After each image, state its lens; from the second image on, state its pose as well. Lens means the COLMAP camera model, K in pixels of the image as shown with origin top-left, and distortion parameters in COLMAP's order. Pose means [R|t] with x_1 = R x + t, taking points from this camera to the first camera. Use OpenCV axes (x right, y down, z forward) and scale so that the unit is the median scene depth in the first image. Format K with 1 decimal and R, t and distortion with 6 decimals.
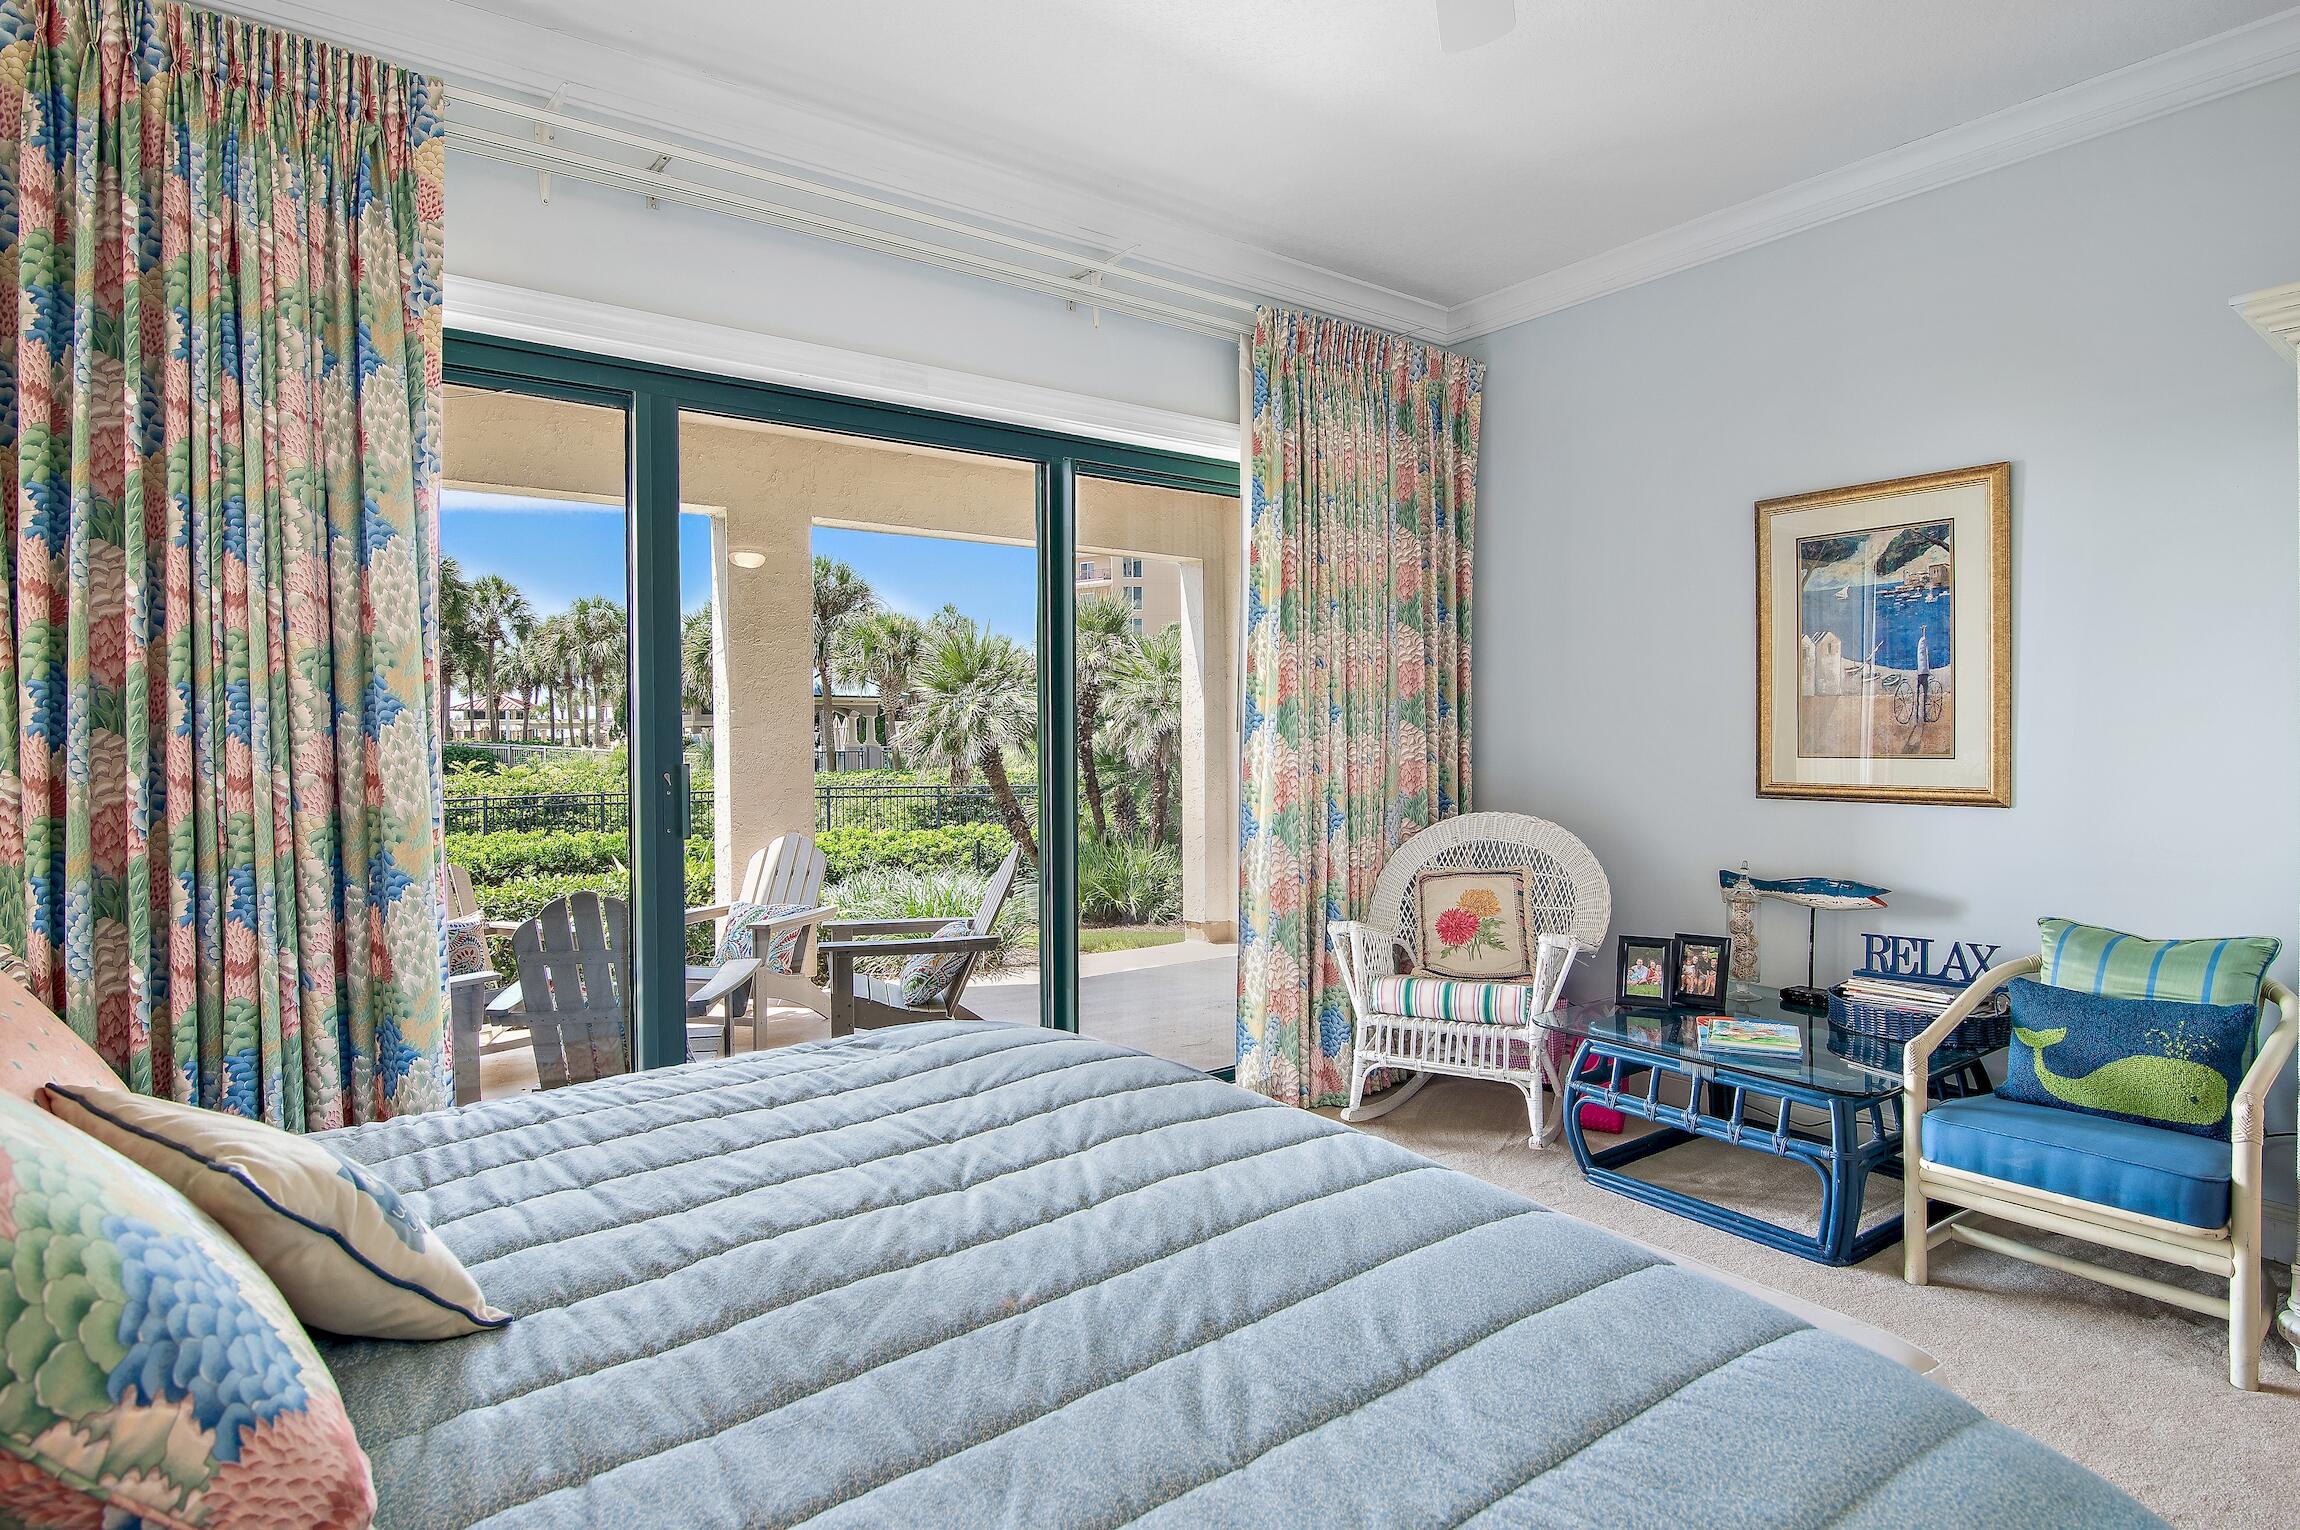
lens RADIAL K [[1203.4, 0, 1167.7], [0, 1203.4, 750.1], [0, 0, 1]] dist [-0.015823, -0.000213]
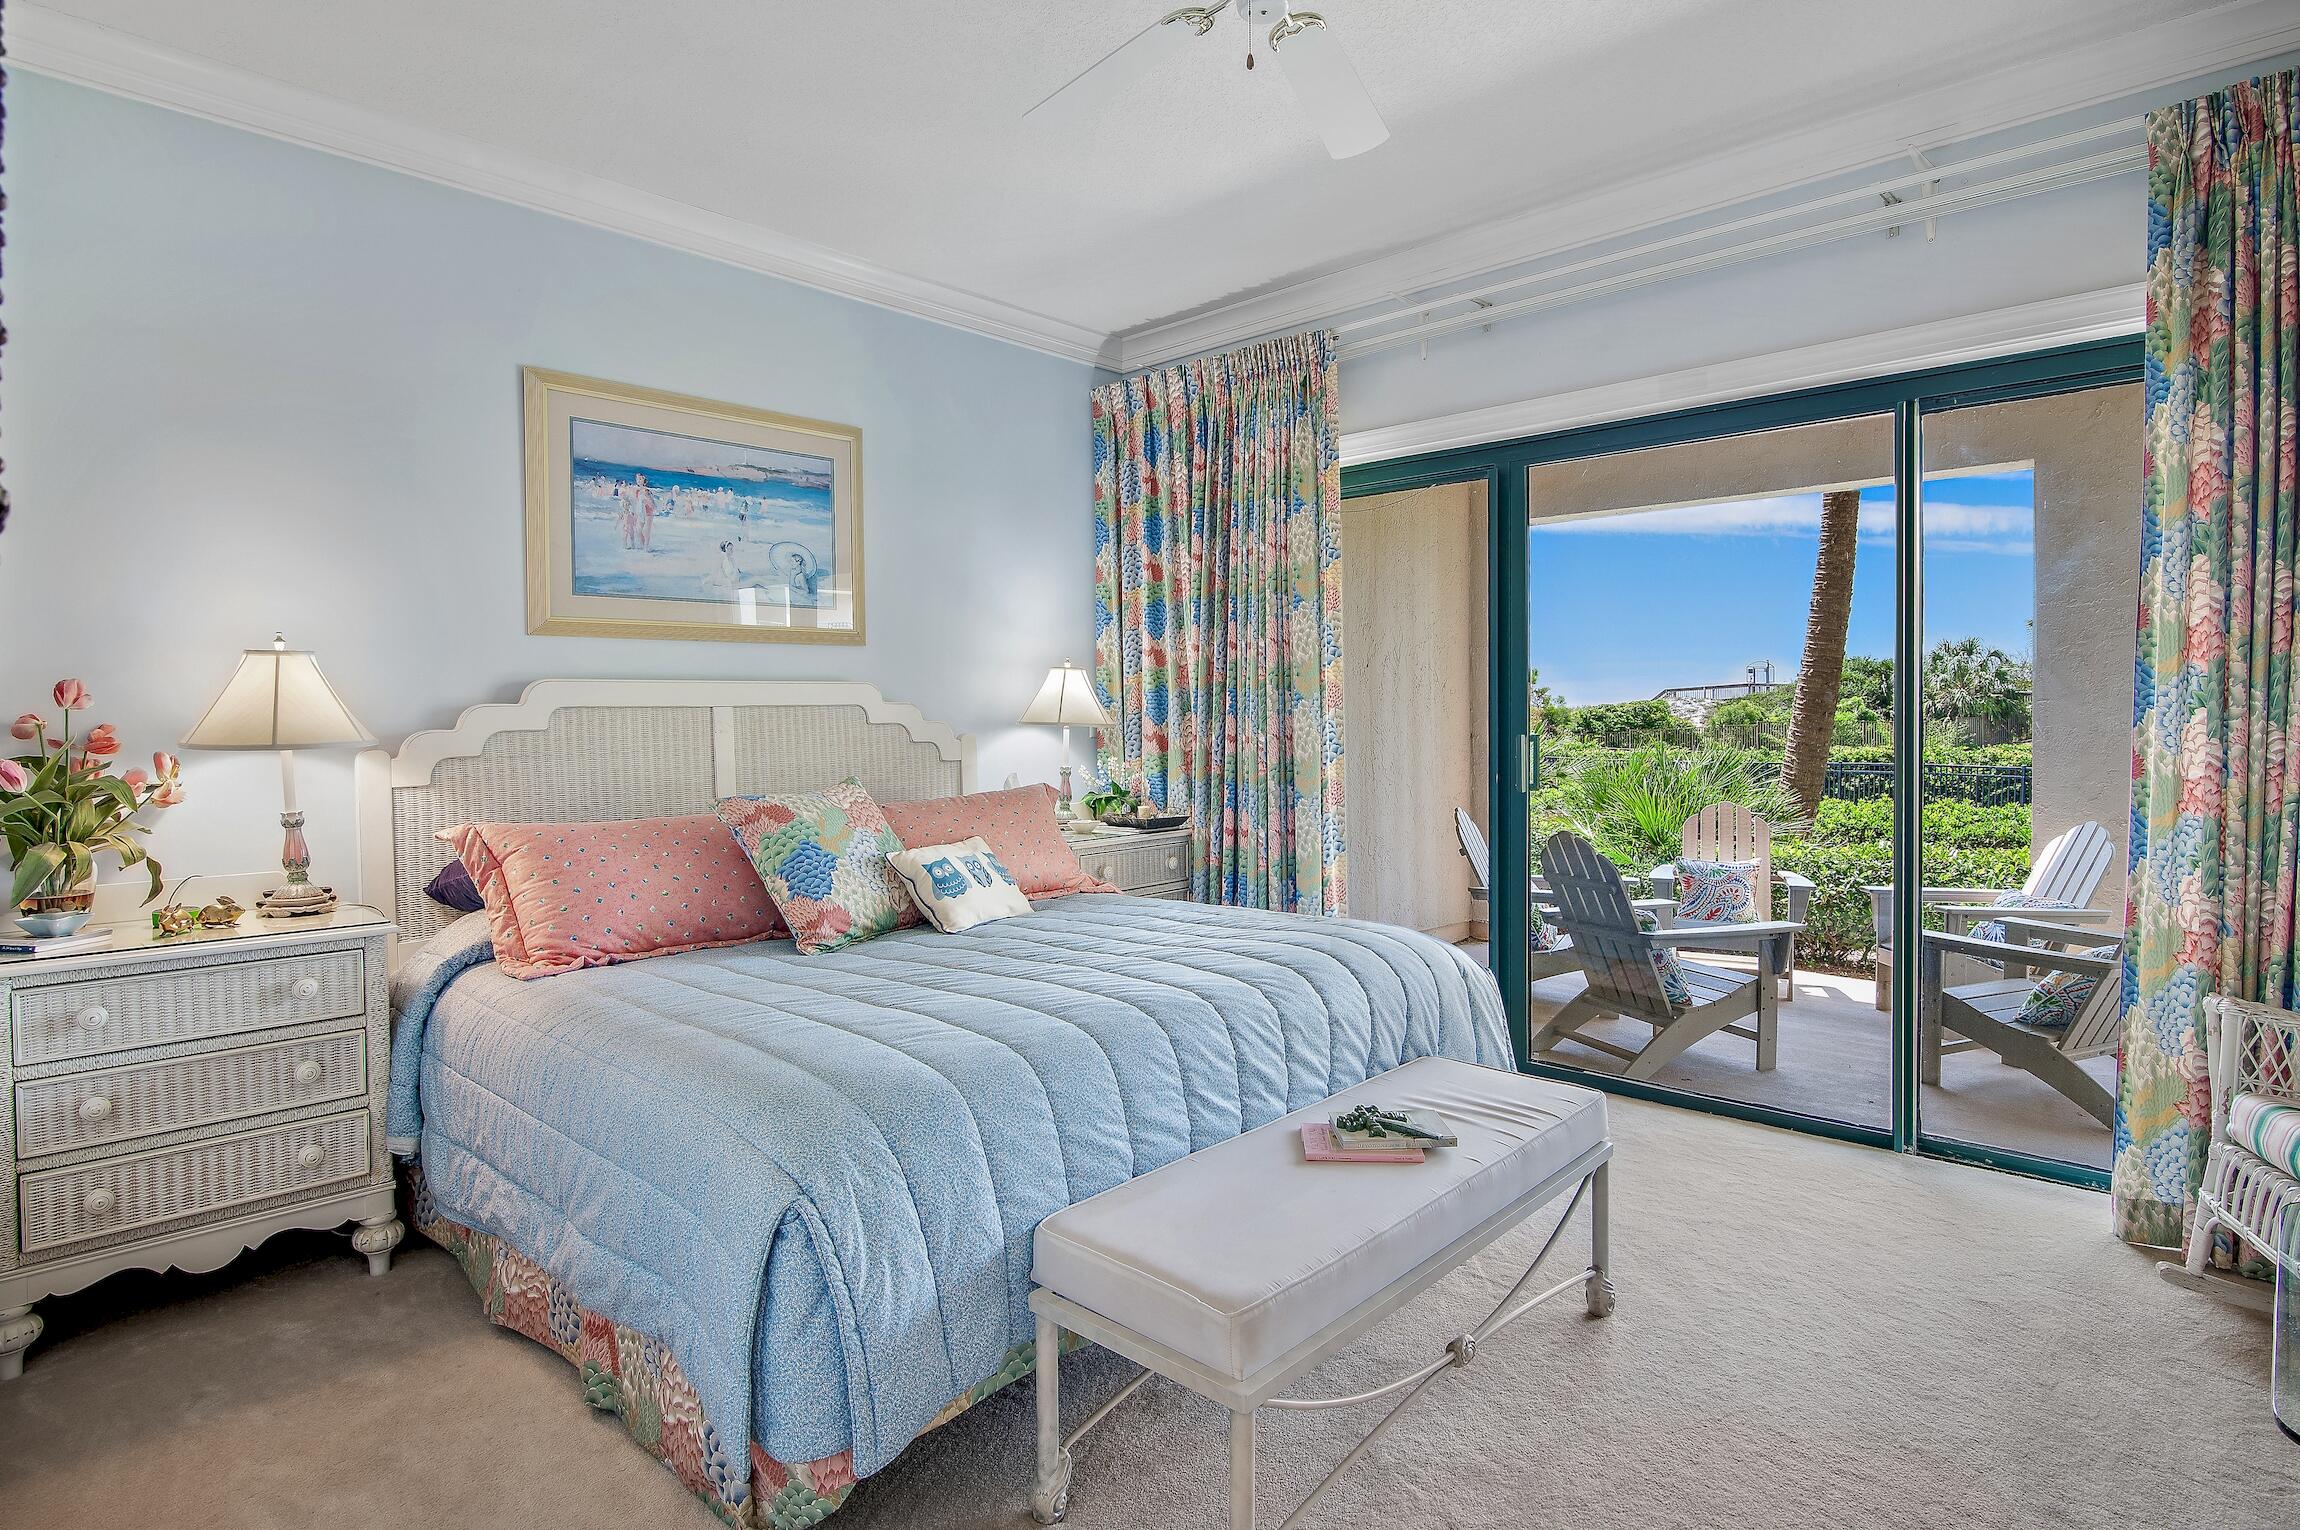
lens RADIAL K [[1203.4, 0, 1167.7], [0, 1203.4, 750.1], [0, 0, 1]] dist [-0.015823, -0.000213]
pose [[0.185455, 0.034388, -0.982051, 0.180791], [-0.005233, 0.999408, 0.034008, -0.003379], [0.982639, -0.001168, 0.185526, 0.079731]]
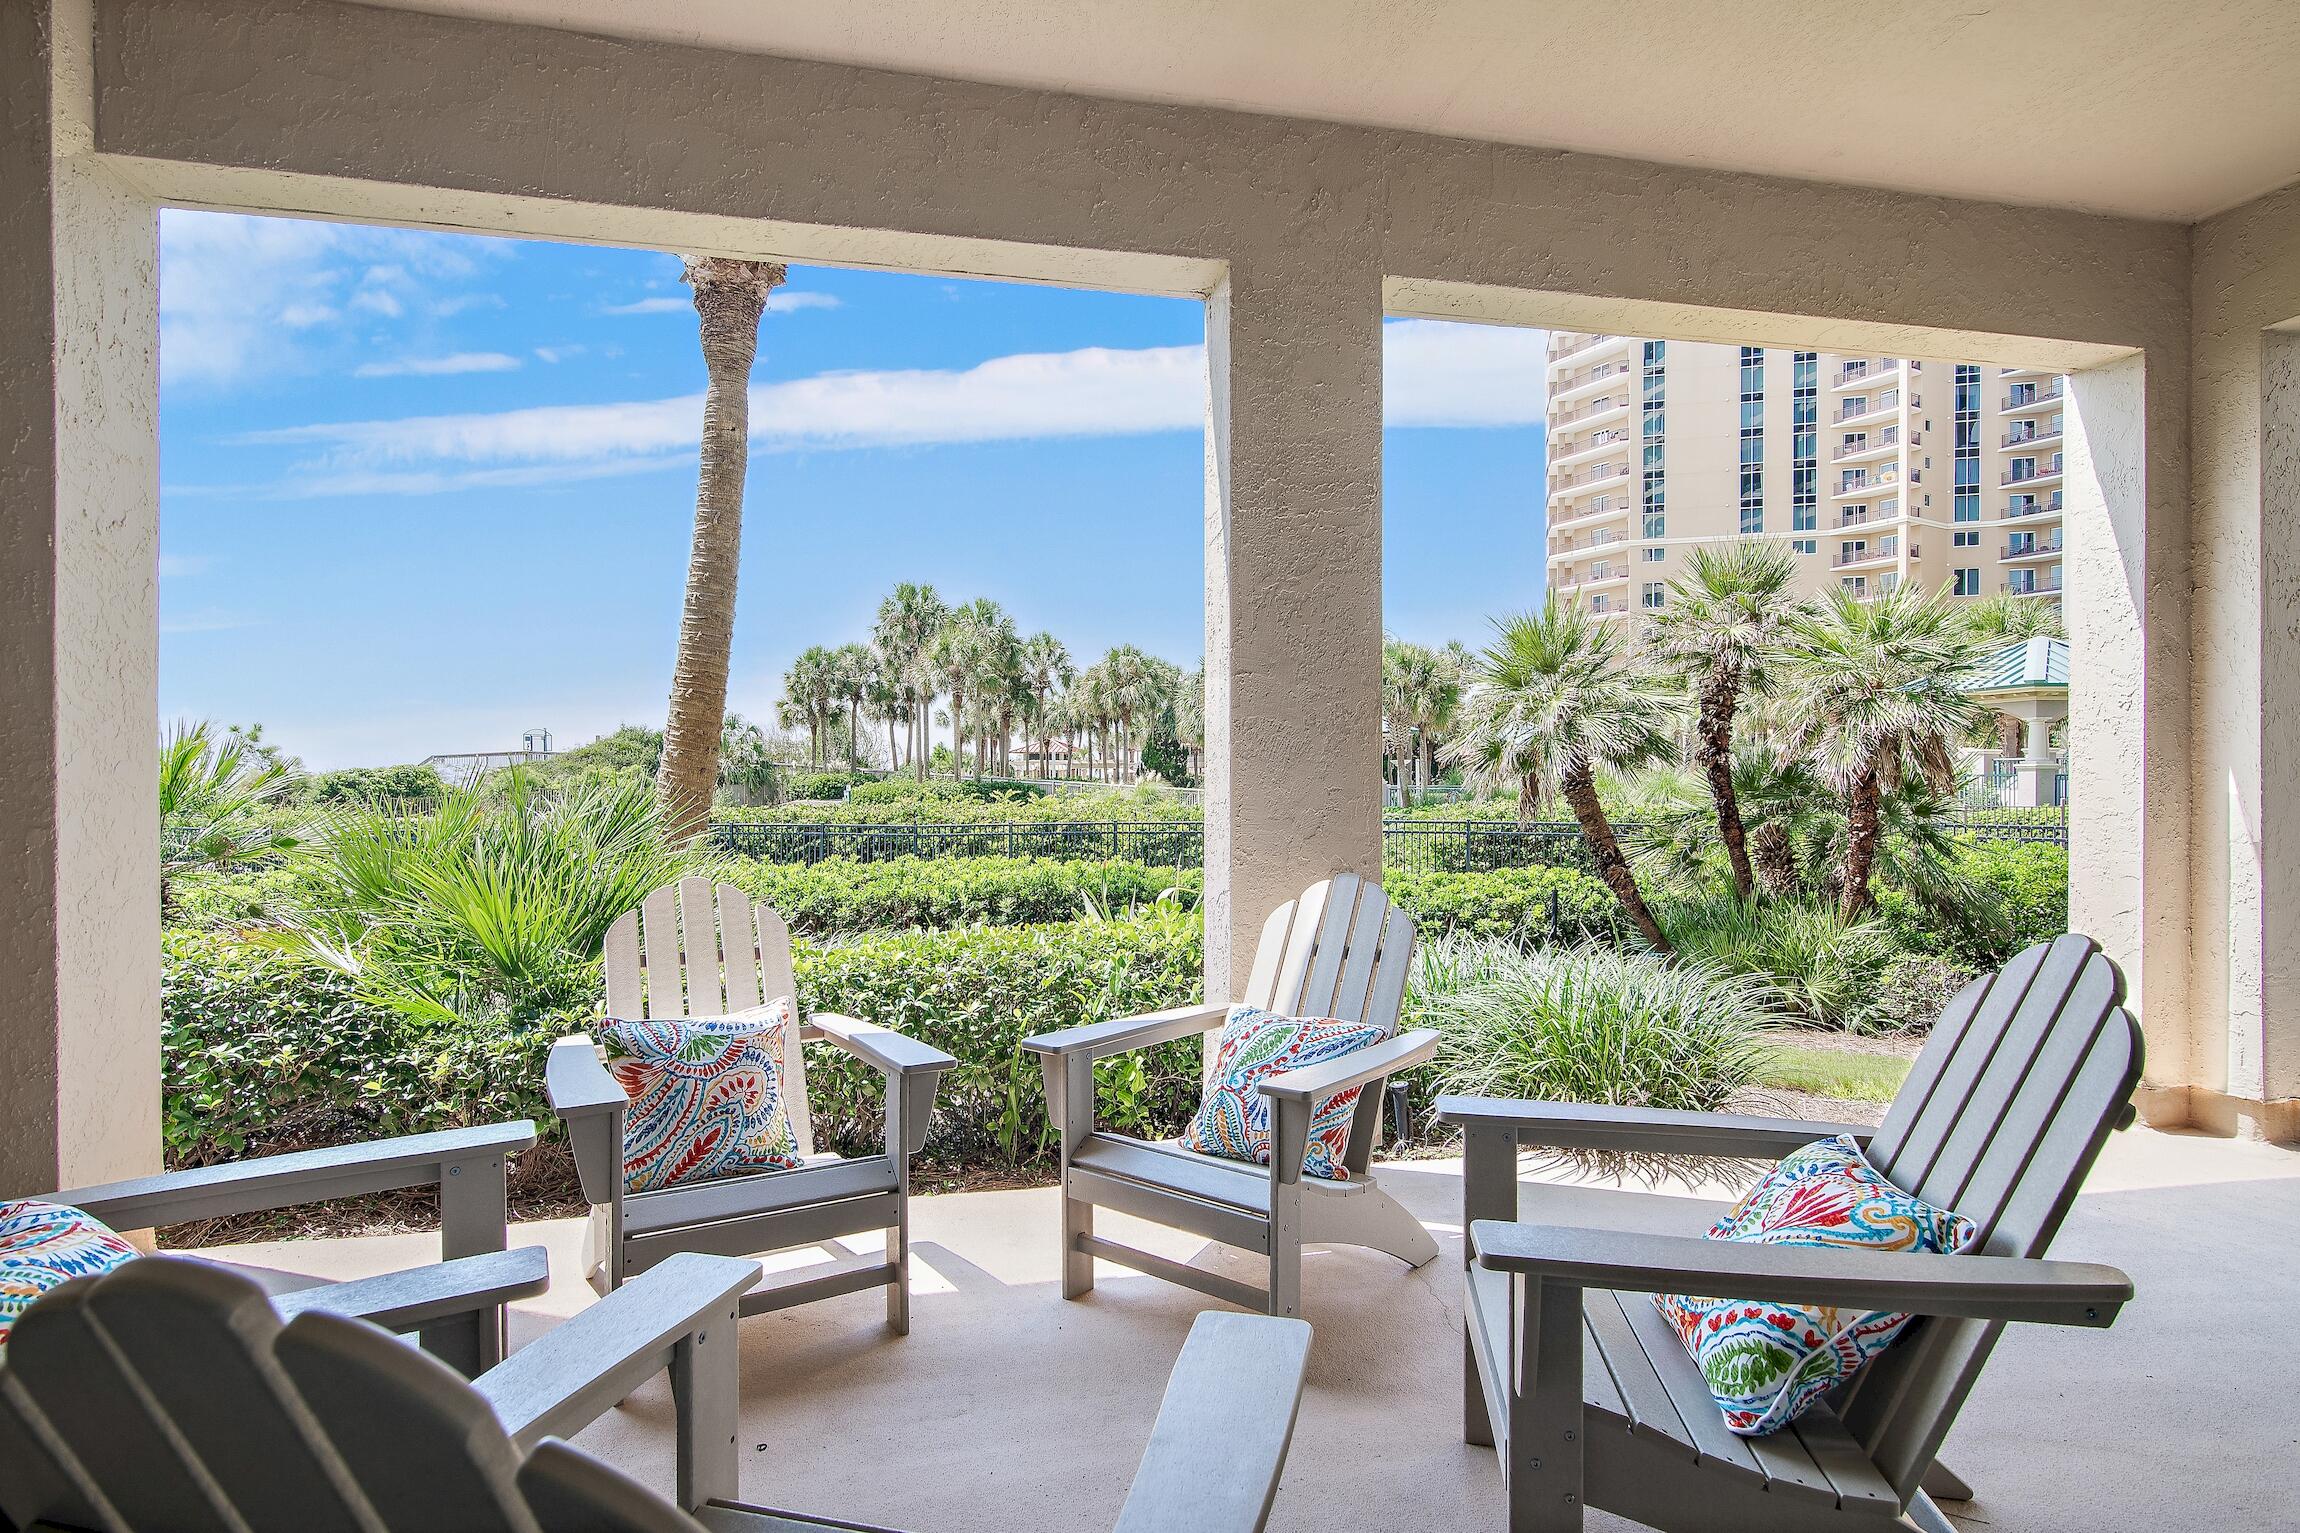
lens RADIAL K [[1153.4, 0, 1135.9], [0, 1153.4, 796.0], [0, 0, 1]] dist [0.003991, -0.000071]
pose [[0.904336, 0.010515, -0.426692, -0.080917], [-0.009591, 0.999945, 0.004315, 0.015458], [0.426714, 0.000191, 0.904387, 0.228394]]
